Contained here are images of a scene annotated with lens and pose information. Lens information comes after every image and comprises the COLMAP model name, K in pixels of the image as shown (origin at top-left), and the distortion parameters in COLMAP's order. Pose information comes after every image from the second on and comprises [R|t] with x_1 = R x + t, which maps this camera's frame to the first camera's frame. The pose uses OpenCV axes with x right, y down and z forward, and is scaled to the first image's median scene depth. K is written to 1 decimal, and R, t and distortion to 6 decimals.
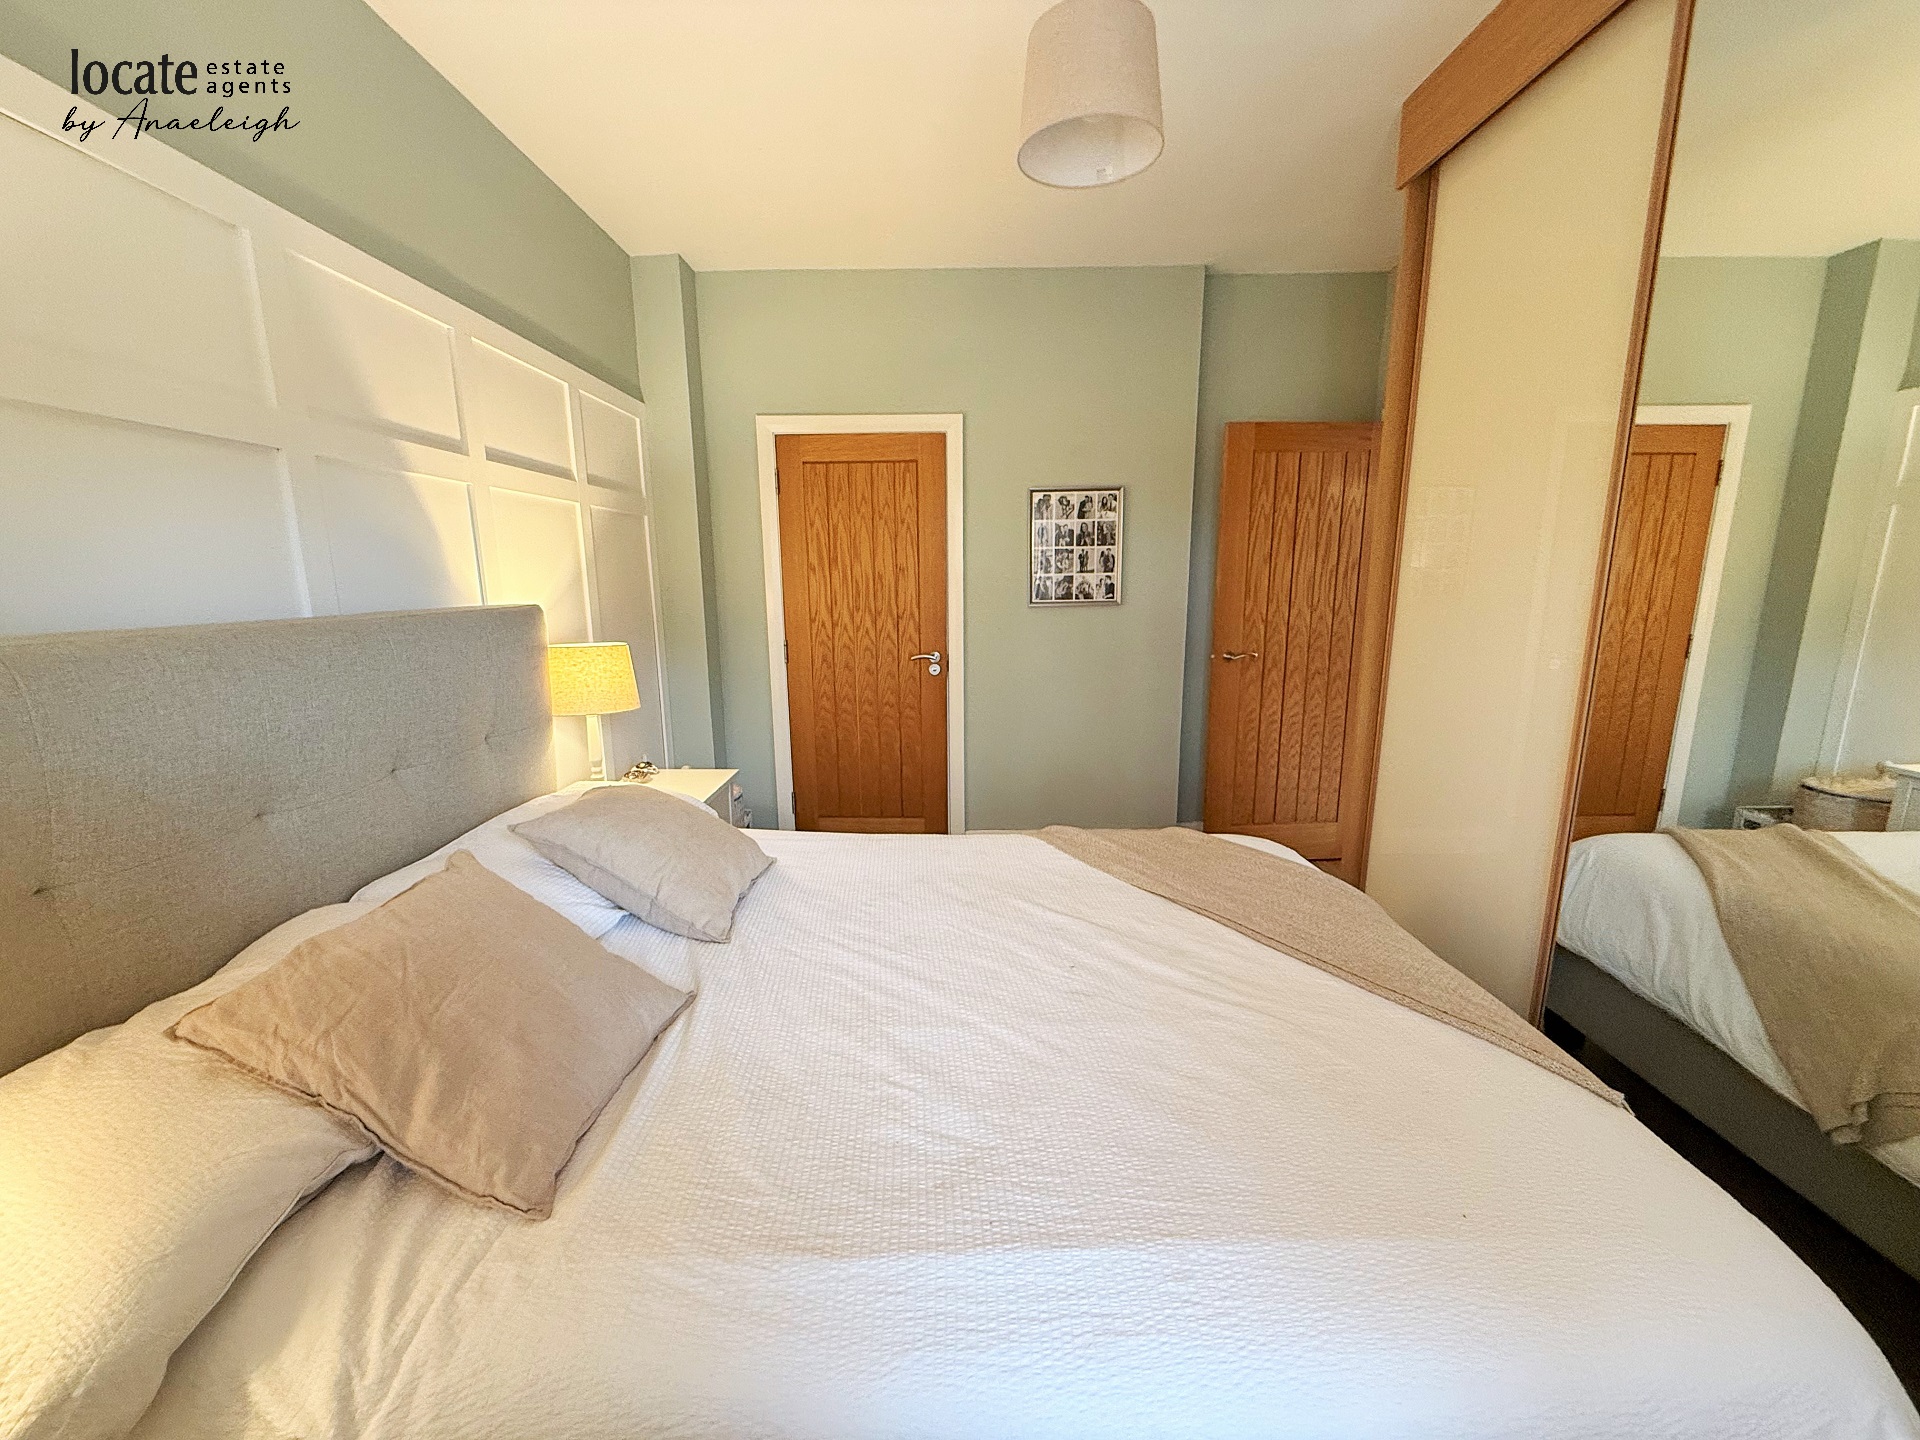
lens RADIAL K [[763.0, 0, 954.3], [0, 763.0, 721.2], [0, 0, 1]] dist [0.000514, -0.000217]
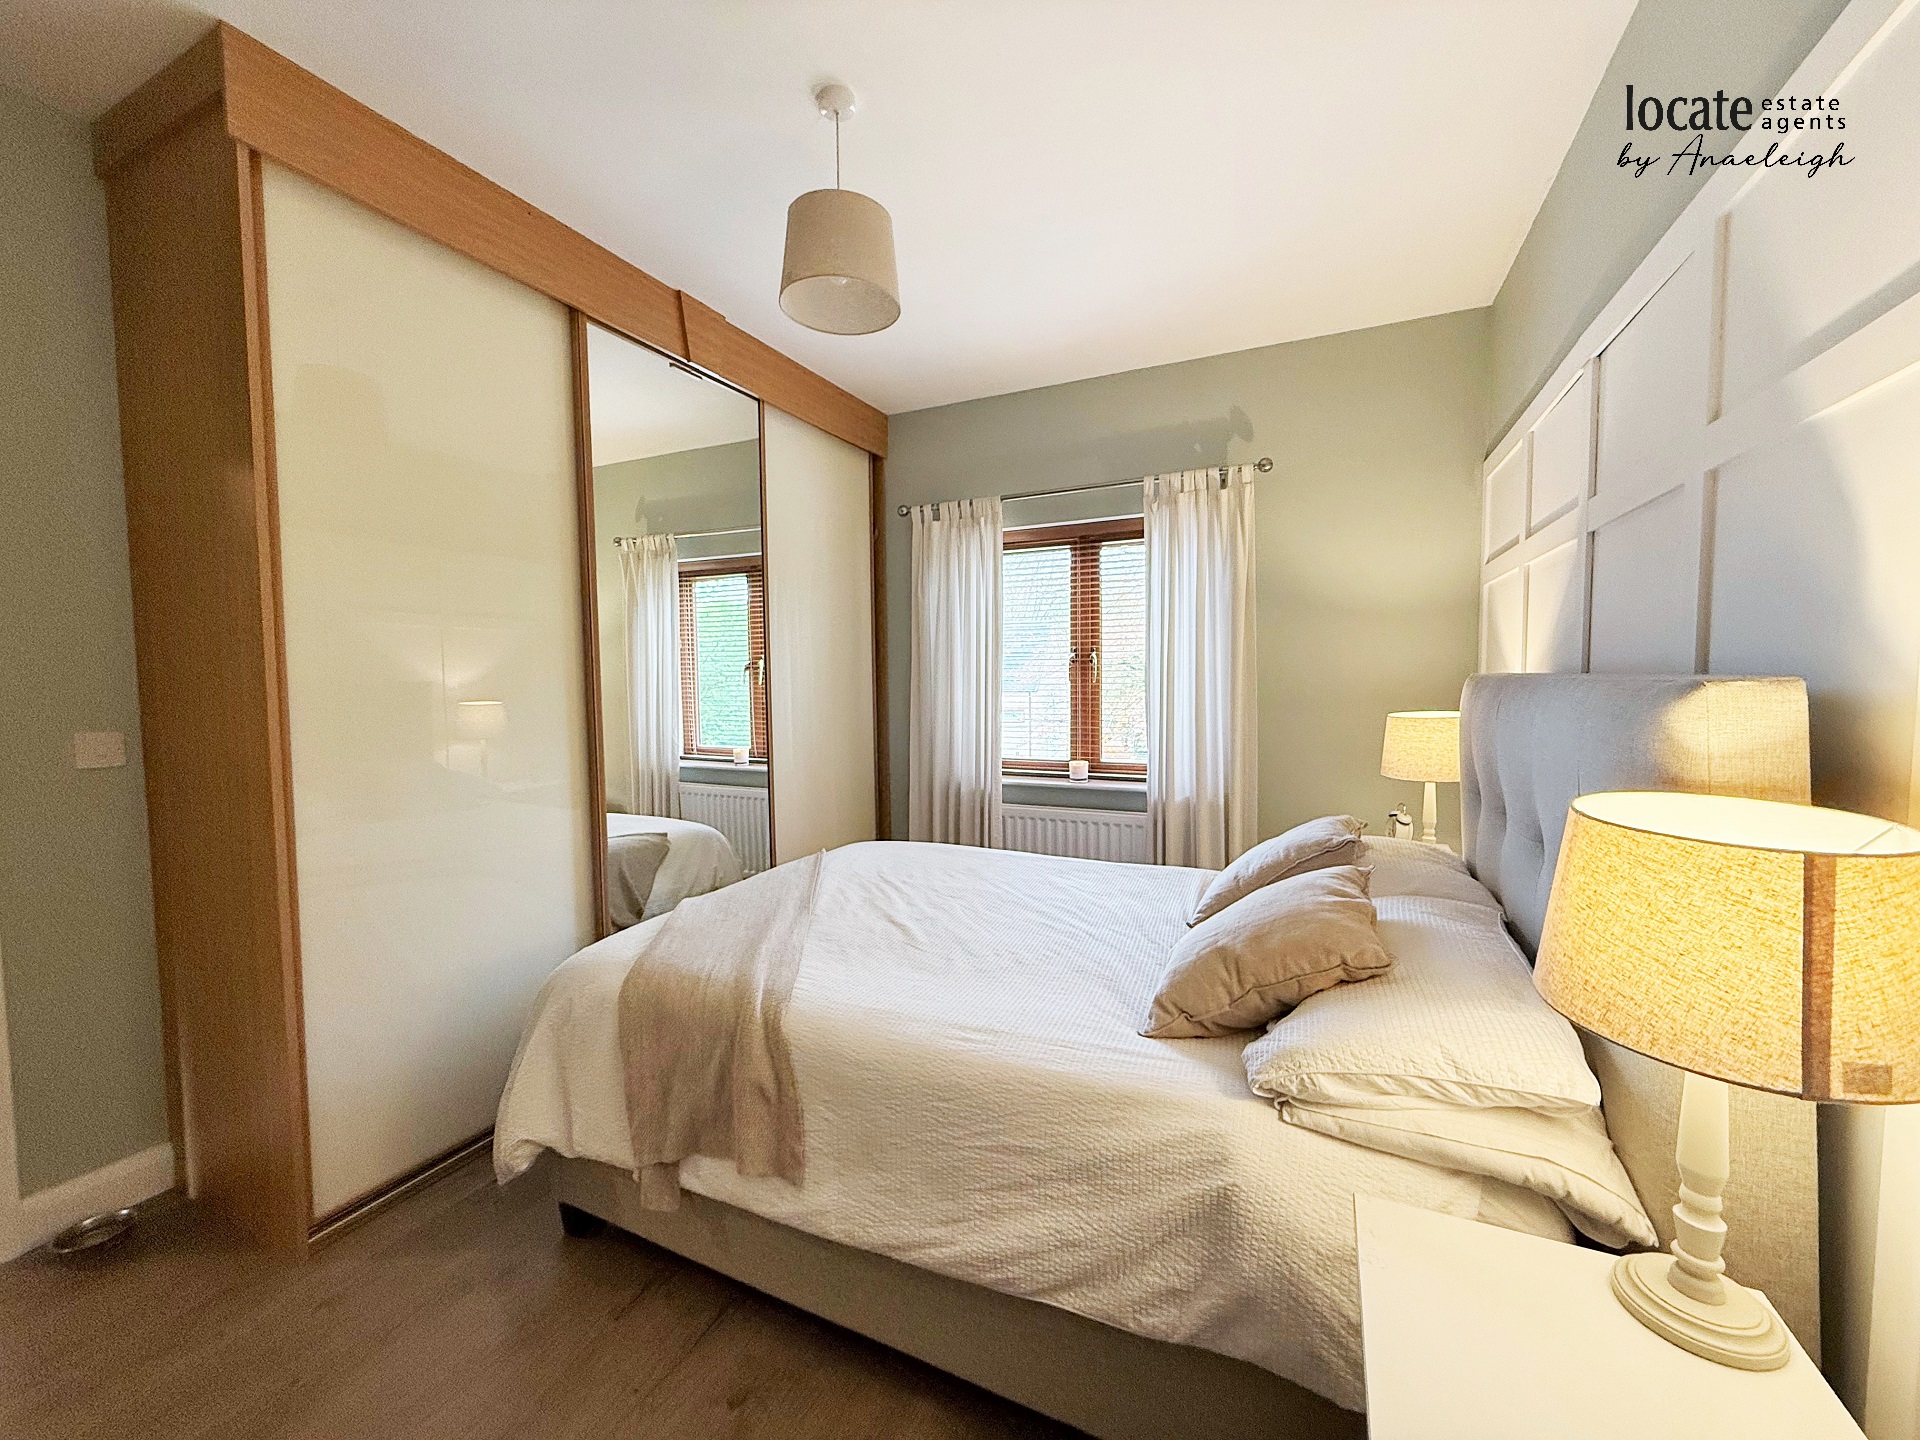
lens RADIAL K [[763.6, 0, 948.6], [0, 763.6, 719.0], [0, 0, 1]] dist [-0.000972, 0.000338]
pose [[-0.901257, -0.006717, 0.433232, -0.364420], [0.100921, 0.969125, 0.224972, -0.269621], [-0.421367, 0.246480, -0.872753, 1.554277]]
